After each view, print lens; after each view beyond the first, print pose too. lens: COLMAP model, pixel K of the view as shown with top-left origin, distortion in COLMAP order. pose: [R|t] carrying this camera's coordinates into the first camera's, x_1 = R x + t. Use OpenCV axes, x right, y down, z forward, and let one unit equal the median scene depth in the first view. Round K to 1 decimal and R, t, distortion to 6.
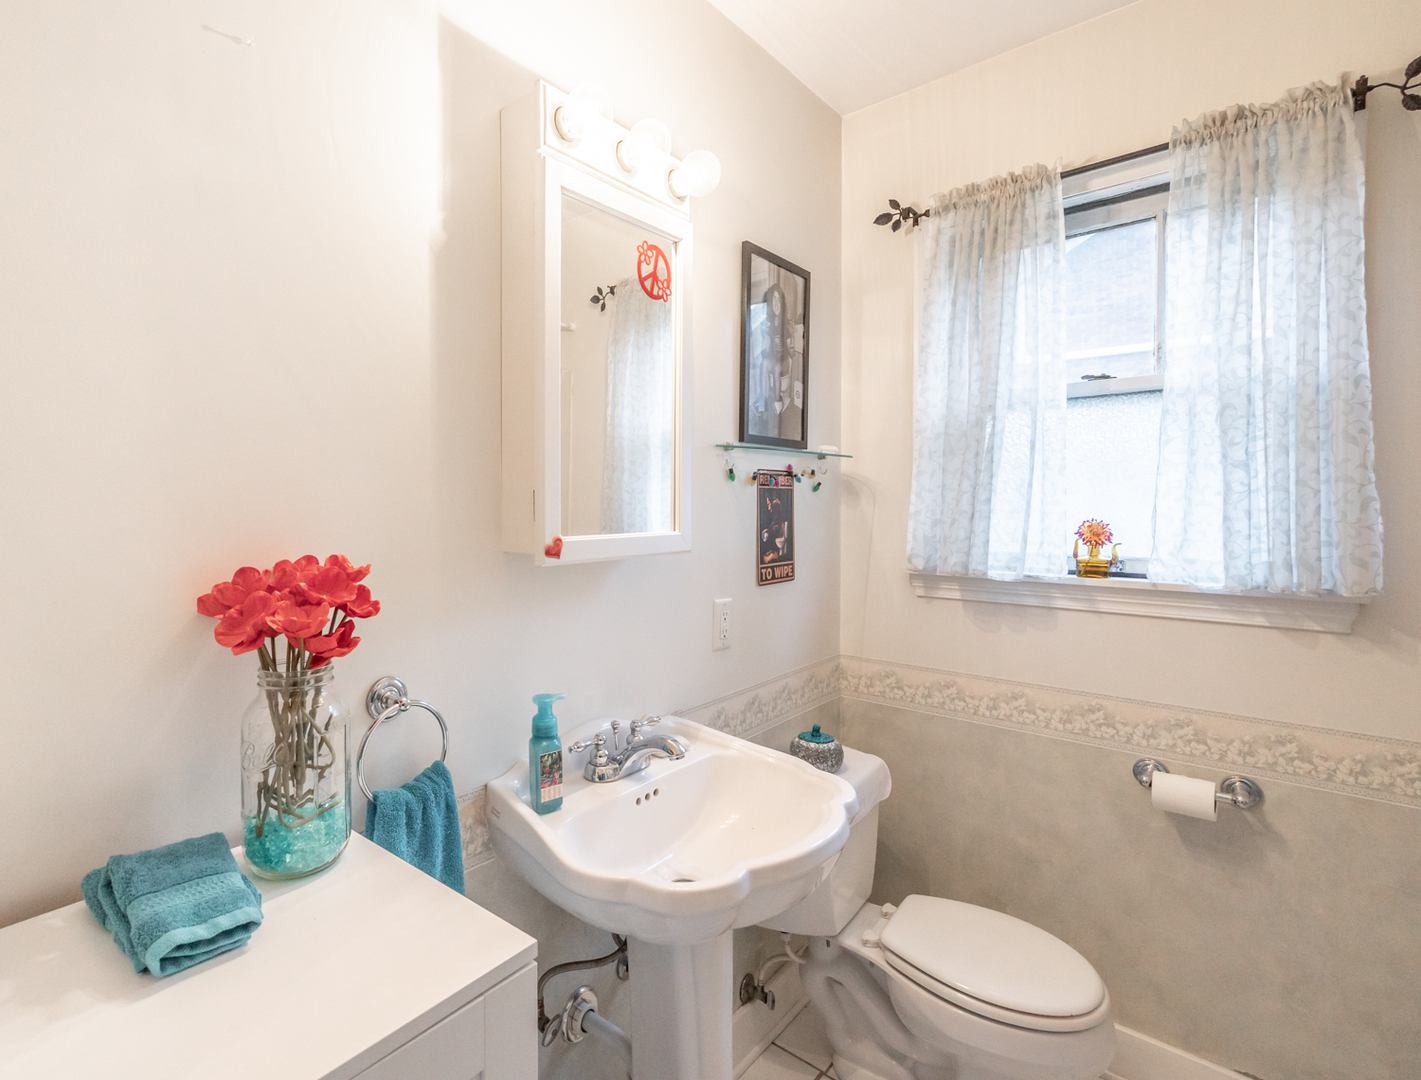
lens RADIAL K [[701.1, 0, 710.3], [0, 701.1, 499.1], [0, 0, 1]] dist [0.001155, 0.000188]
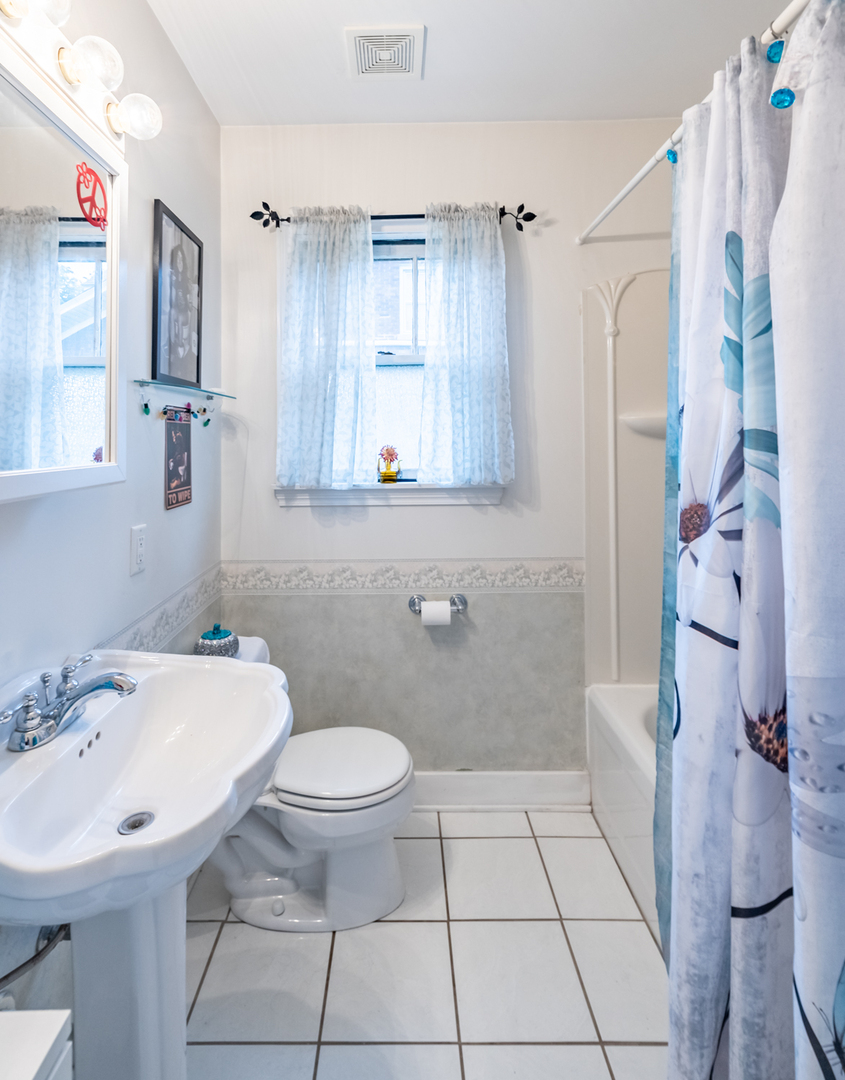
lens RADIAL K [[503.8, 0, 420.8], [0, 503.8, 422.8], [0, 0, 1]] dist [-0.001874, 0.000435]
pose [[0.792860, 0.003439, 0.609394, -0.076582], [0.013175, 0.999654, -0.022783, 0.006840], [-0.609261, 0.026093, 0.792540, 0.091733]]
